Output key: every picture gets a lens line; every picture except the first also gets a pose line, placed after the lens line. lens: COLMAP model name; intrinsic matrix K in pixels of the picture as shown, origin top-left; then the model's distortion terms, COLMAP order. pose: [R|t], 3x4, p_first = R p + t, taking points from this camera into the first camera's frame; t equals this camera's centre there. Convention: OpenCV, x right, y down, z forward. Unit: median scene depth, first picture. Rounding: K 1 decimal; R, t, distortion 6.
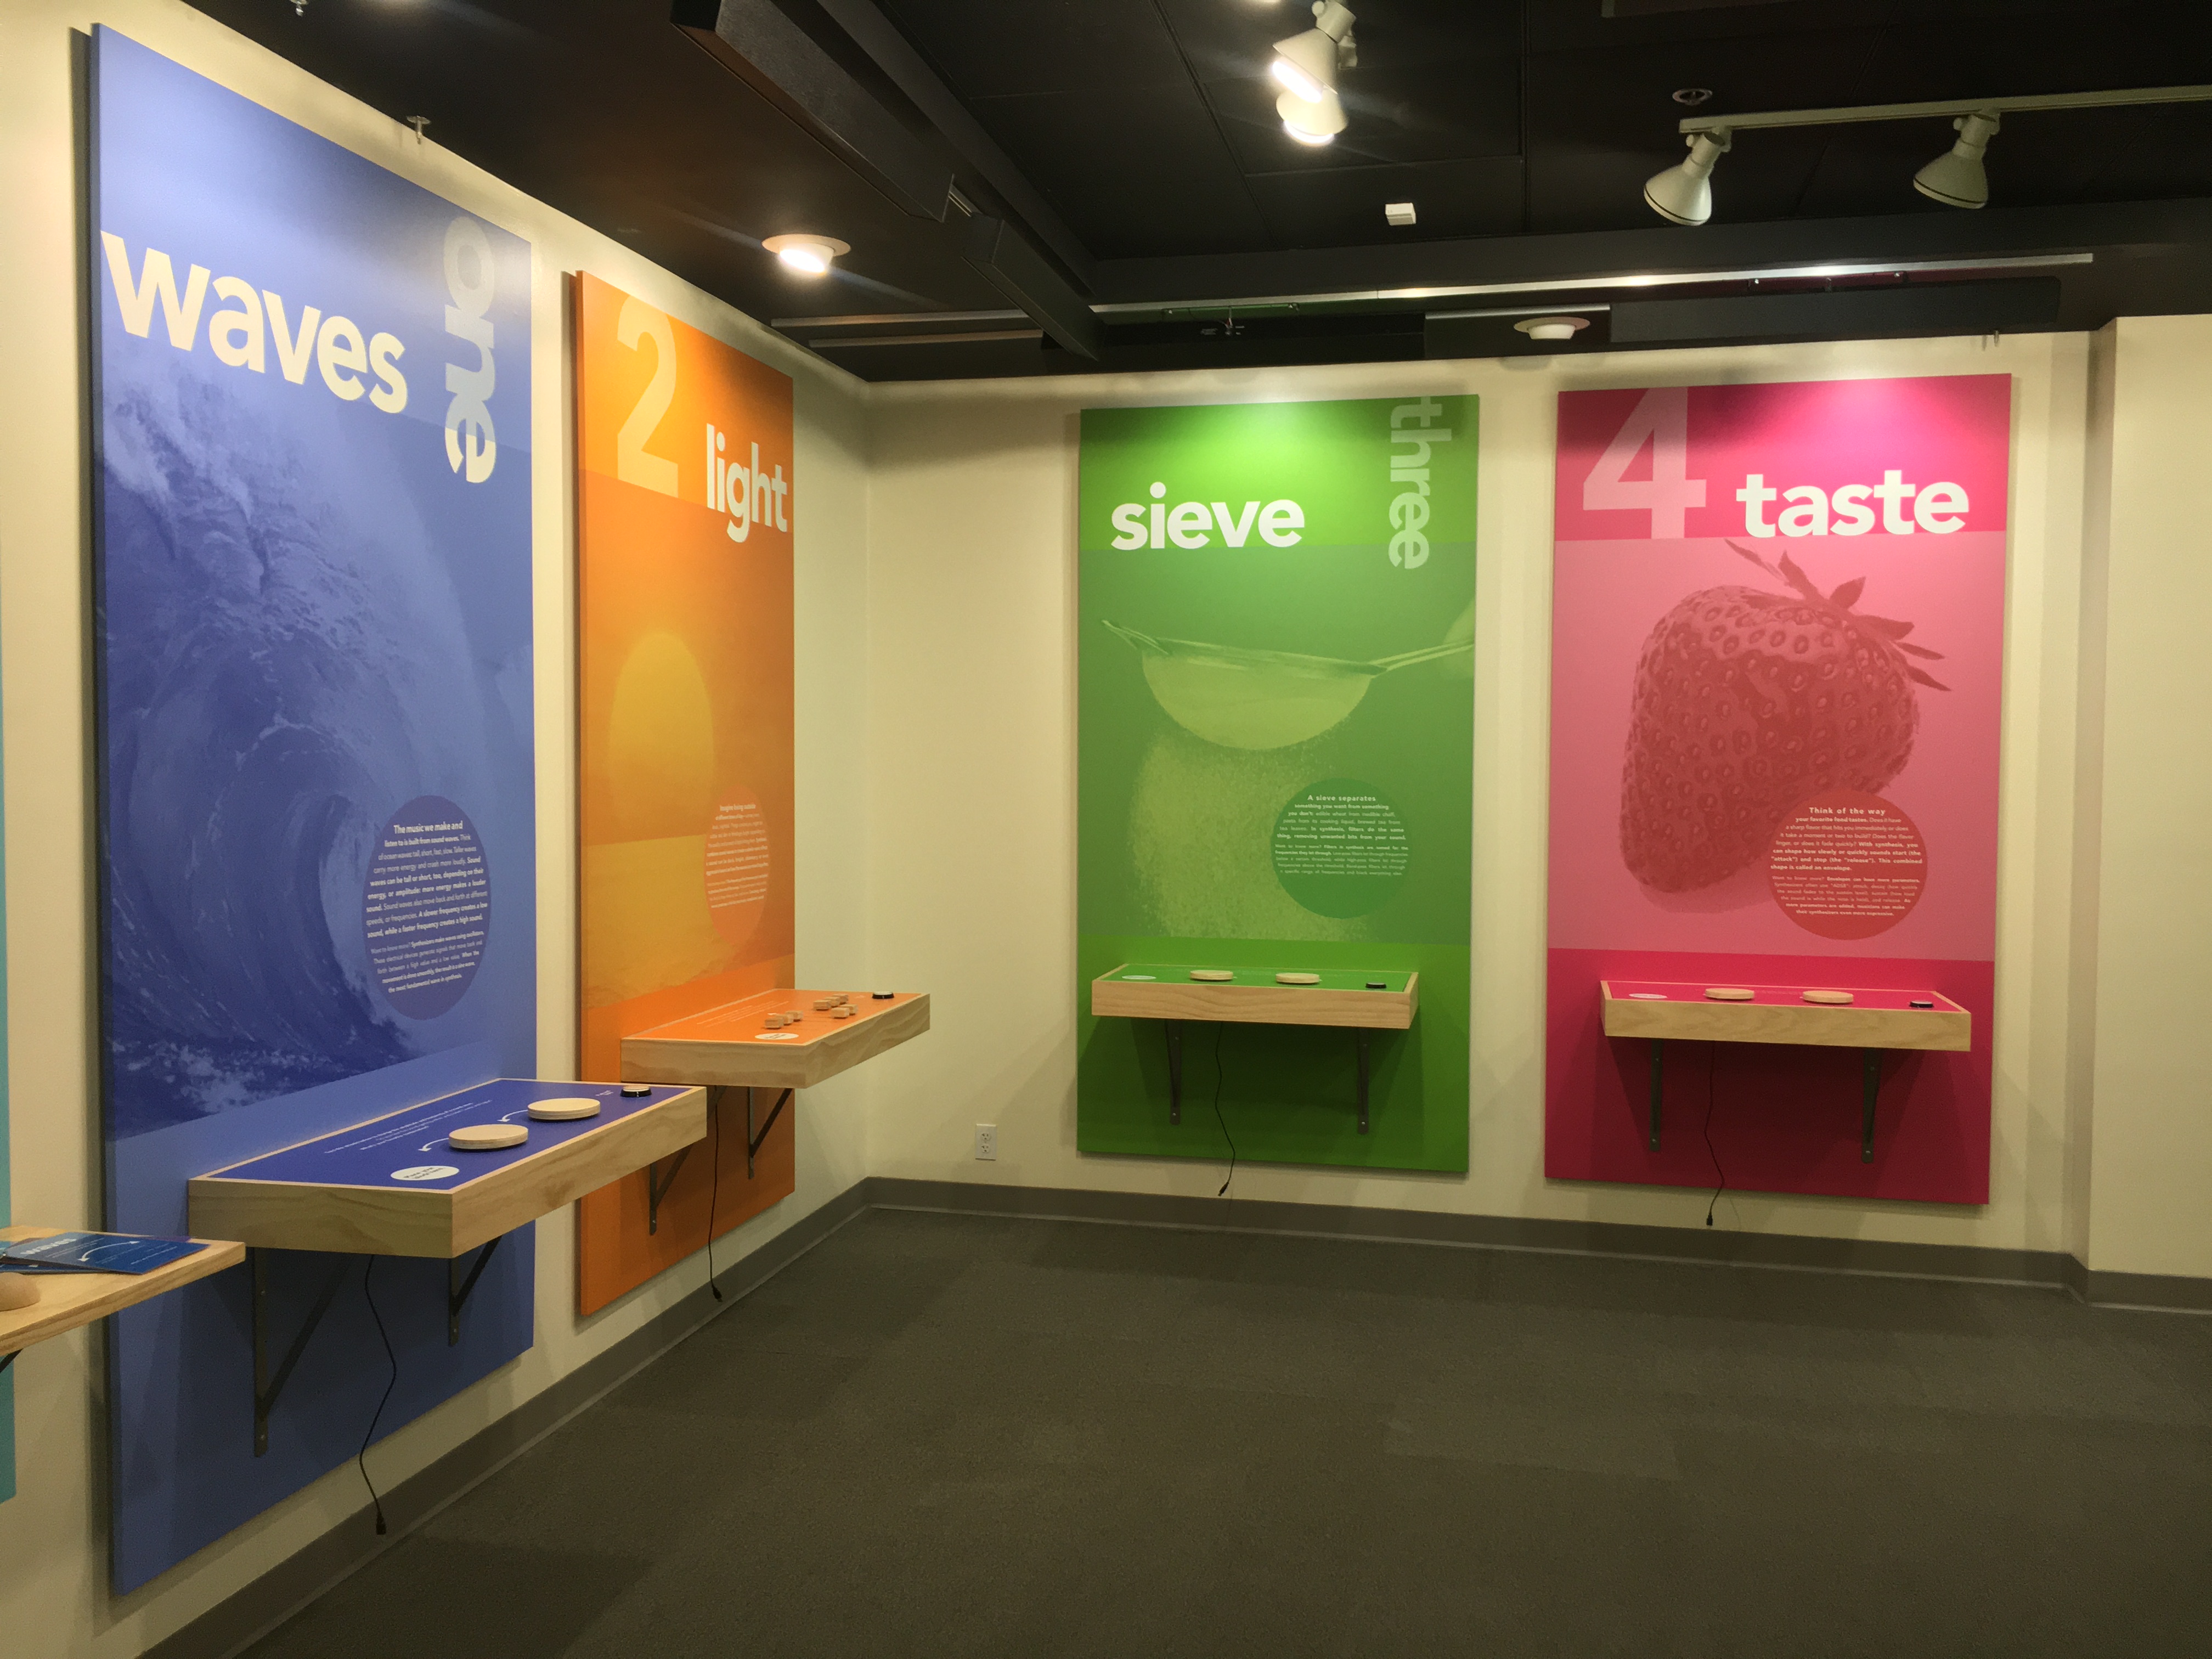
lens RADIAL K [[1863.9, 0, 1107.1], [0, 1863.9, 816.6], [0, 0, 1]] dist [0.054978, -0.072477]
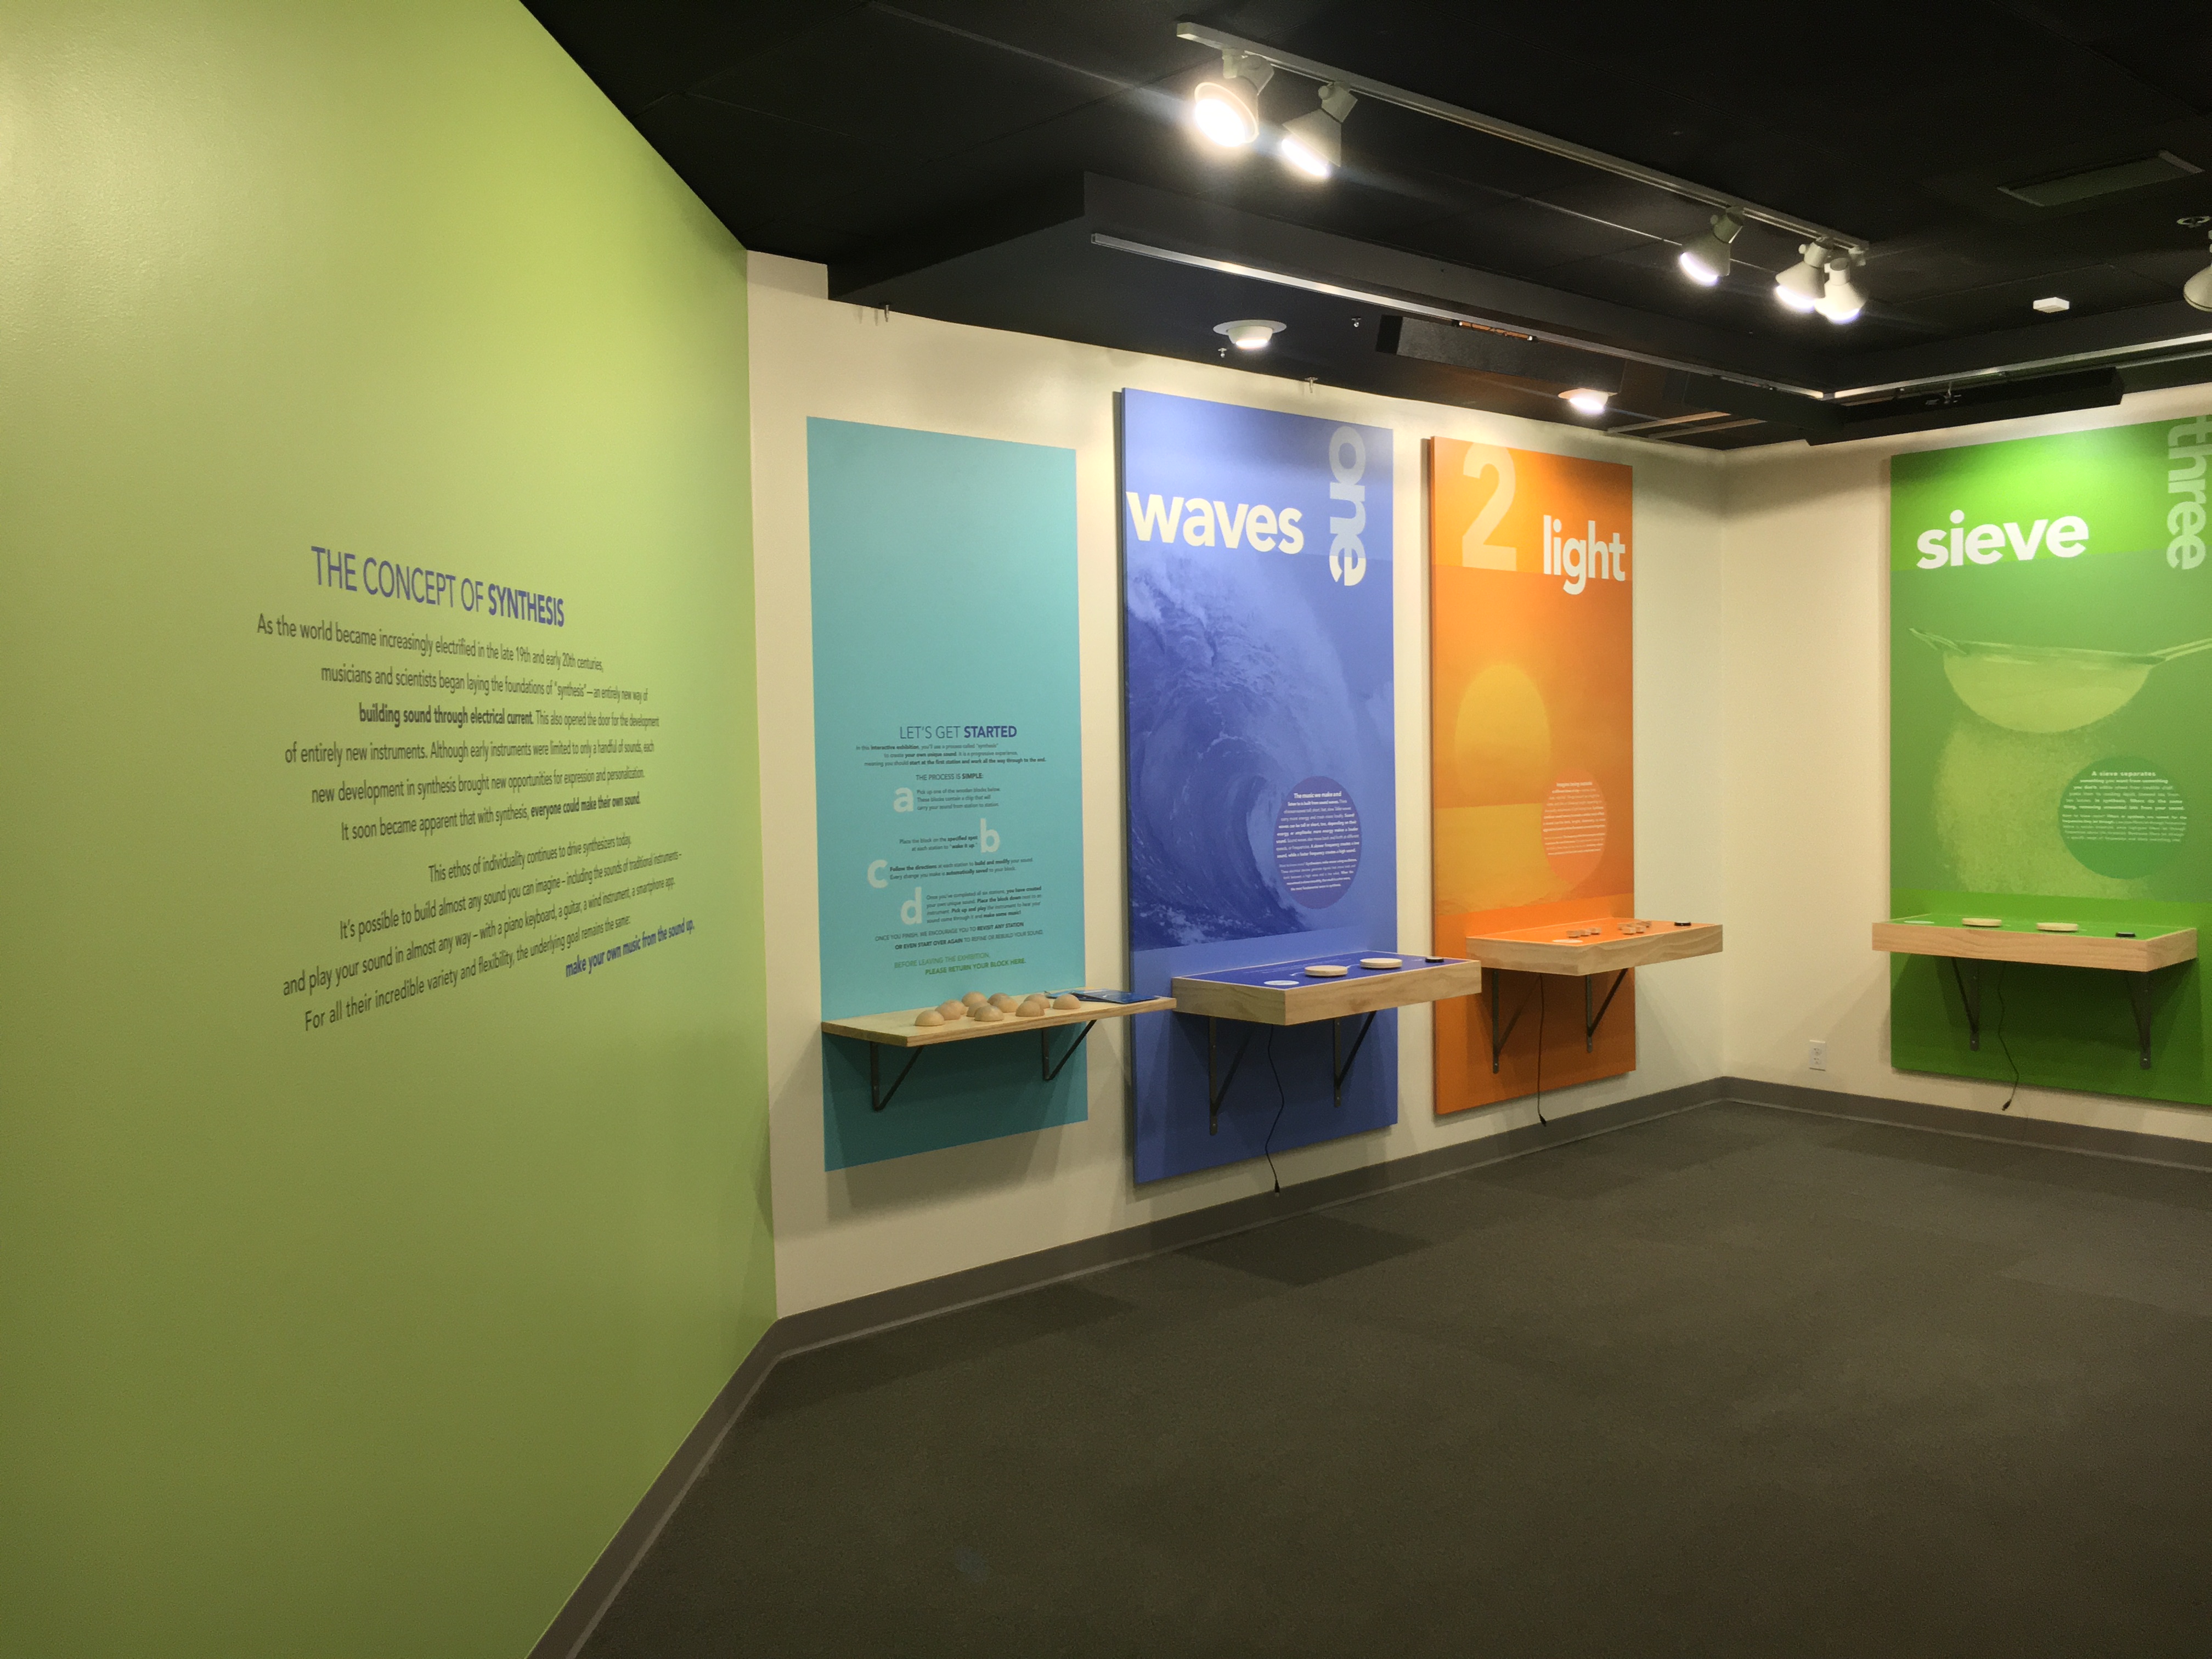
lens RADIAL K [[1863.9, 0, 1107.1], [0, 1863.9, 816.6], [0, 0, 1]] dist [0.054978, -0.072477]
pose [[0.814593, 0.004110, -0.580018, 0.380810], [-0.000244, 0.999977, 0.006744, 0.011621], [0.580033, -0.005352, 0.814575, -0.396598]]
